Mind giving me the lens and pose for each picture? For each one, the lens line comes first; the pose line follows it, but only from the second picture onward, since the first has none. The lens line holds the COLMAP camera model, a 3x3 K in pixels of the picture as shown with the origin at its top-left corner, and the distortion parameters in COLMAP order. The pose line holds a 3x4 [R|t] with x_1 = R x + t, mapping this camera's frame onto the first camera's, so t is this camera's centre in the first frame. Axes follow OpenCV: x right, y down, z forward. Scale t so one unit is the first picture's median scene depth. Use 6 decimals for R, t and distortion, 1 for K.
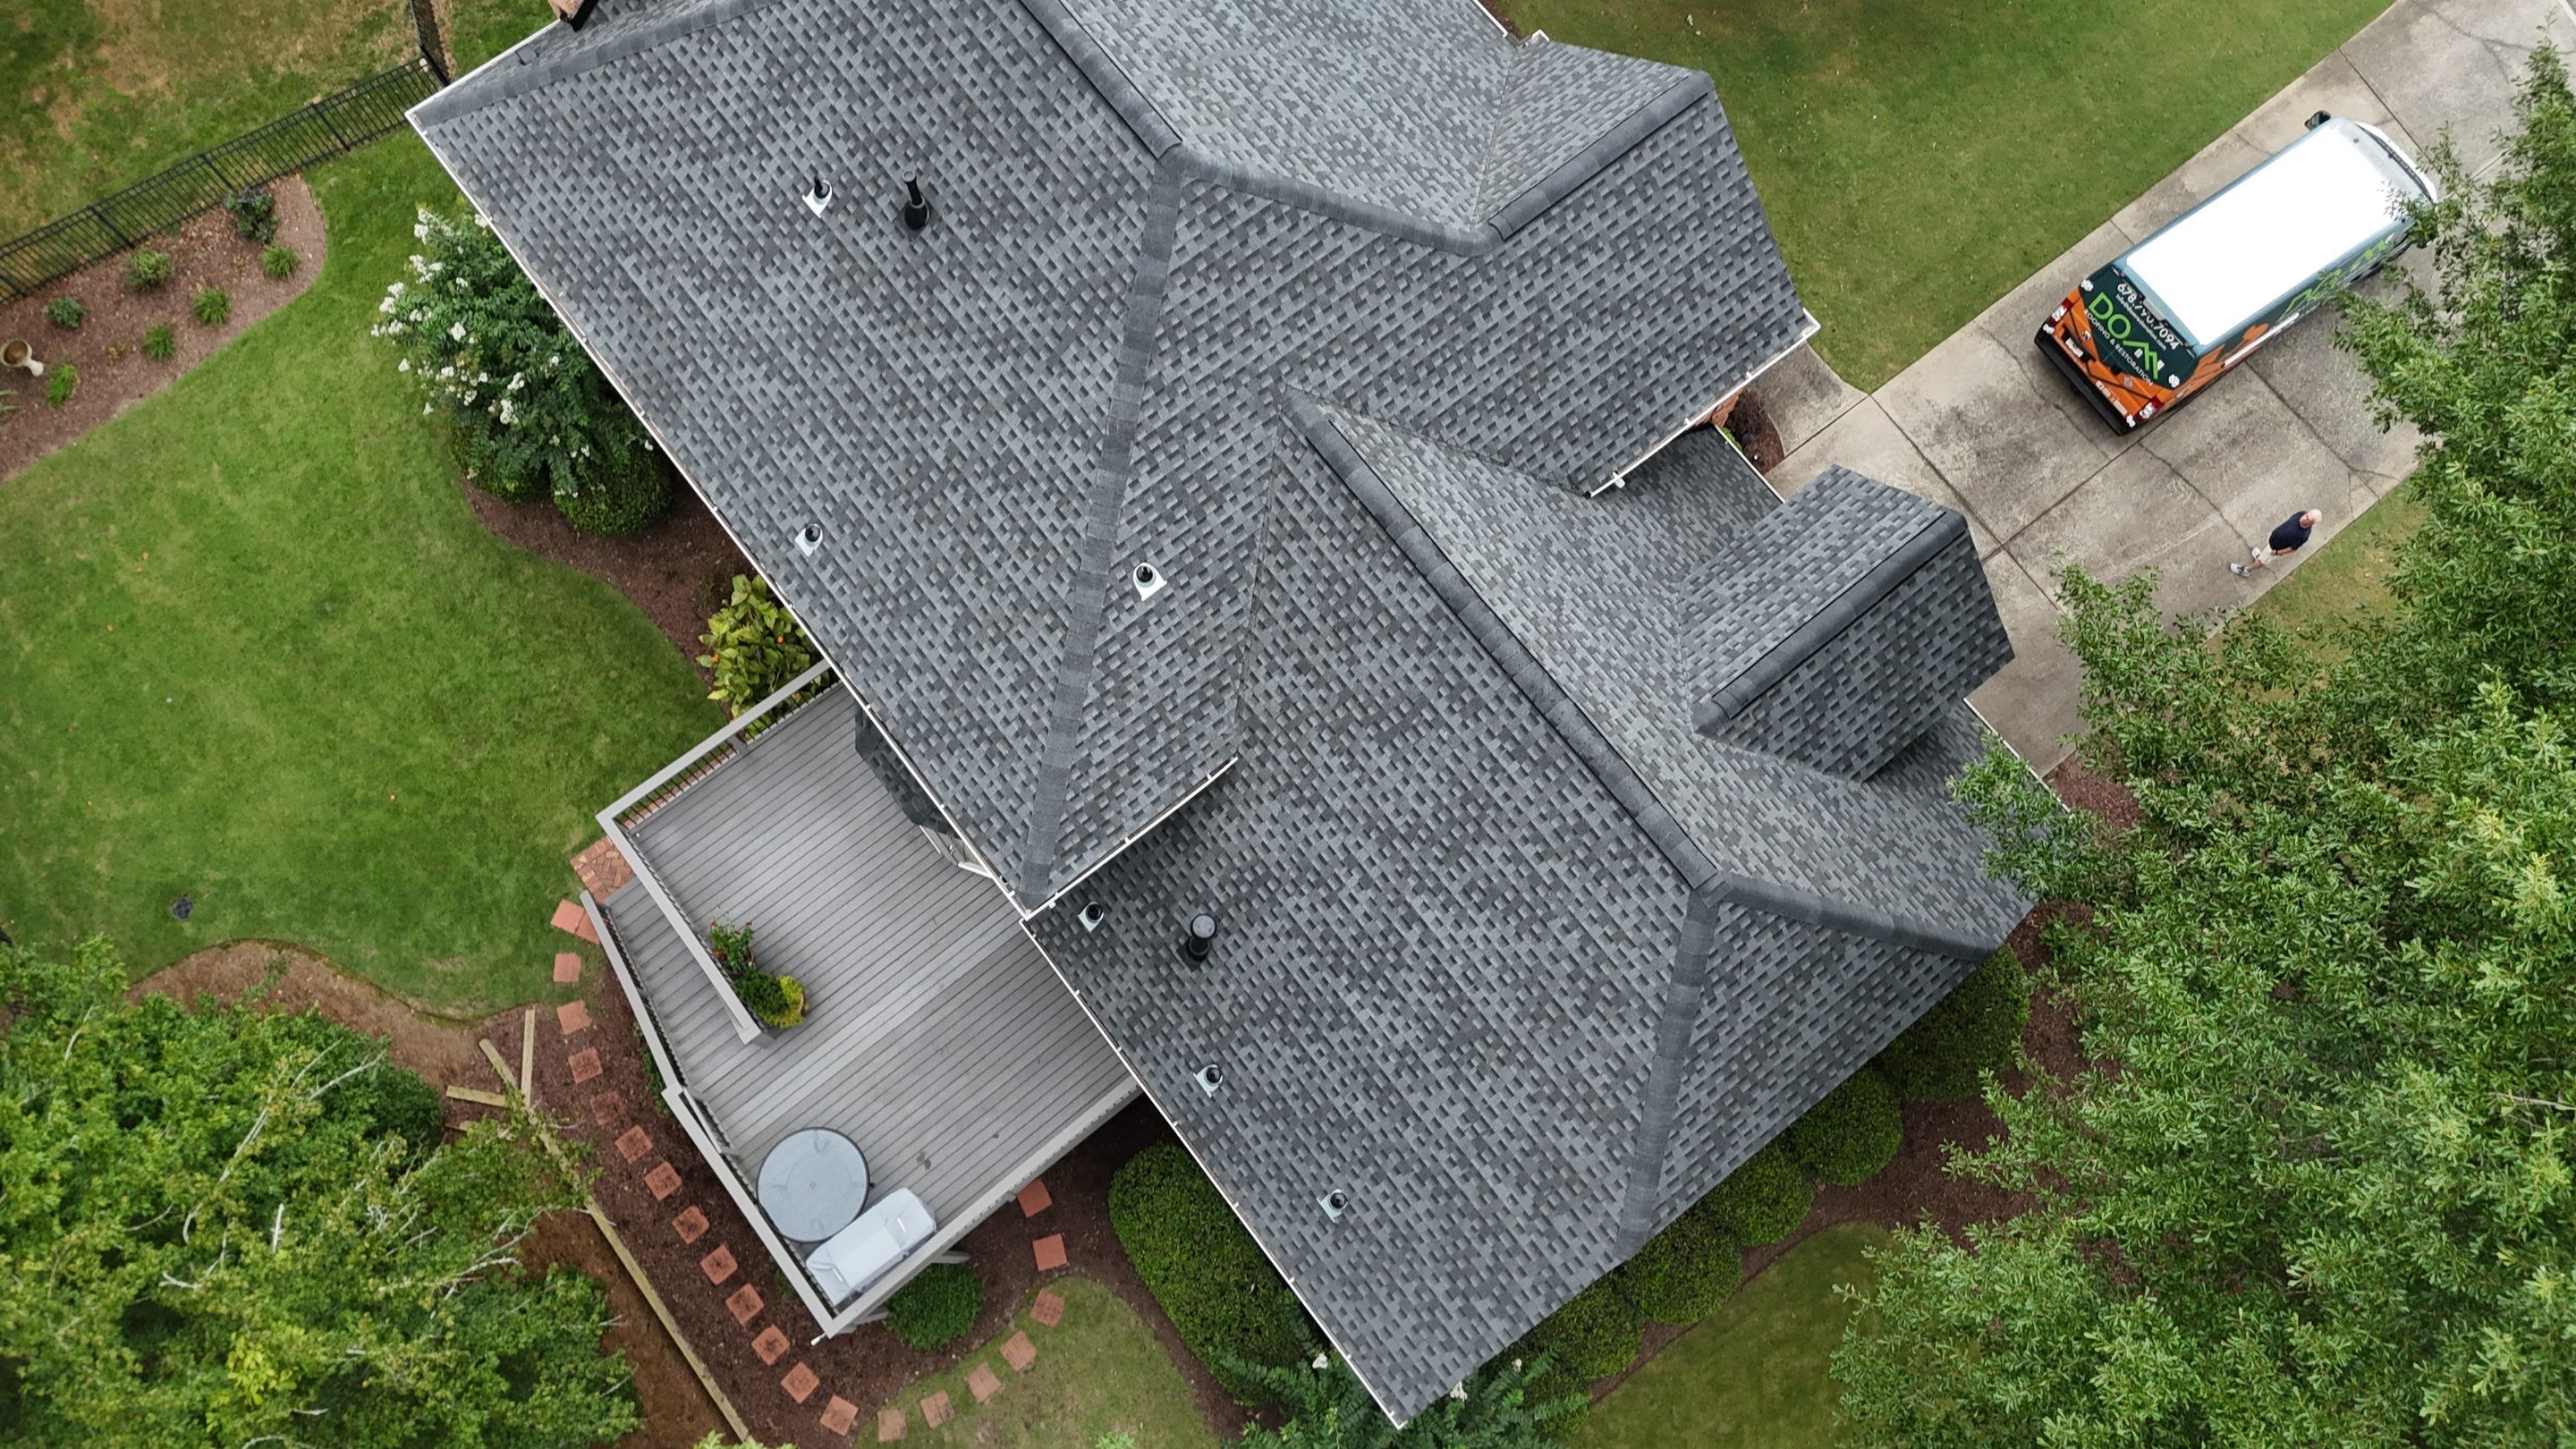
lens RADIAL K [[1895.7, 0, 1293.8], [0, 1895.7, 723.8], [0, 0, 1]] dist [0.086132, -0.078842]
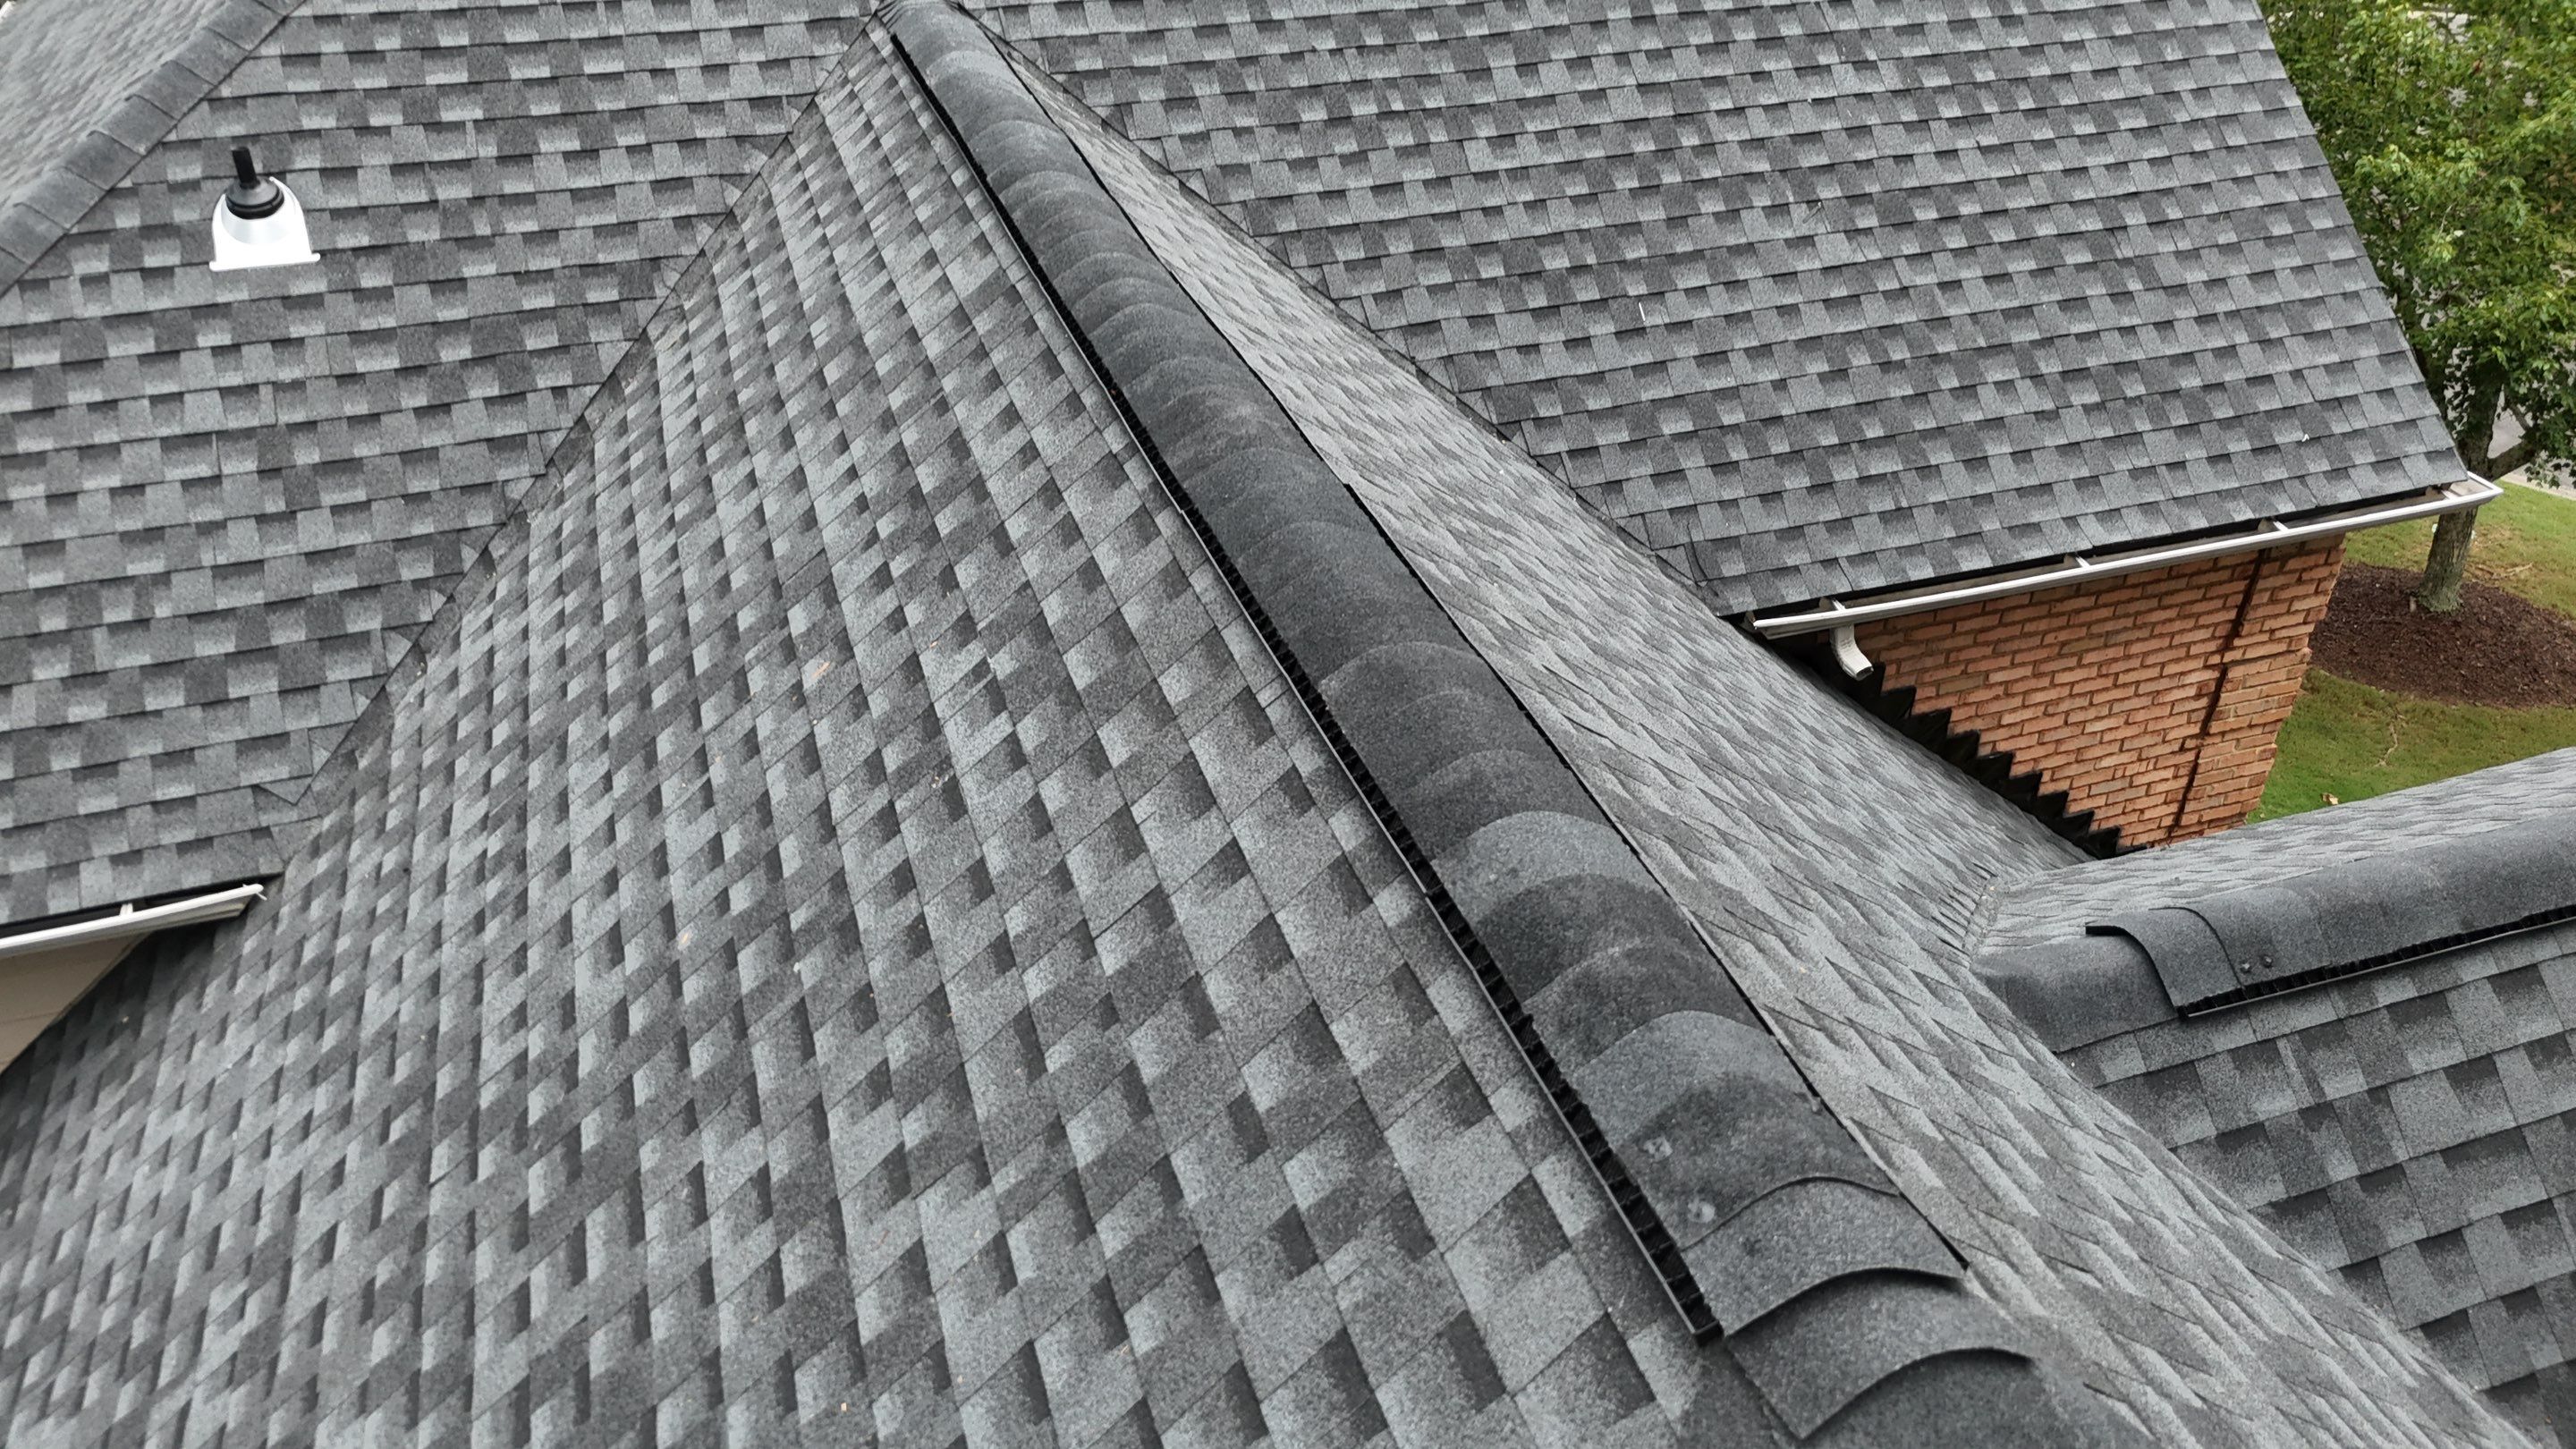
lens RADIAL K [[1895.7, 0, 1303.0], [0, 1895.7, 713.3], [0, 0, 1]] dist [0.086132, -0.078842]
pose [[0.942332, 0.171533, -0.287381, 0.192573], [-0.316408, 0.736448, -0.597938, 0.121979], [0.109075, 0.654386, 0.748253, 0.804936]]
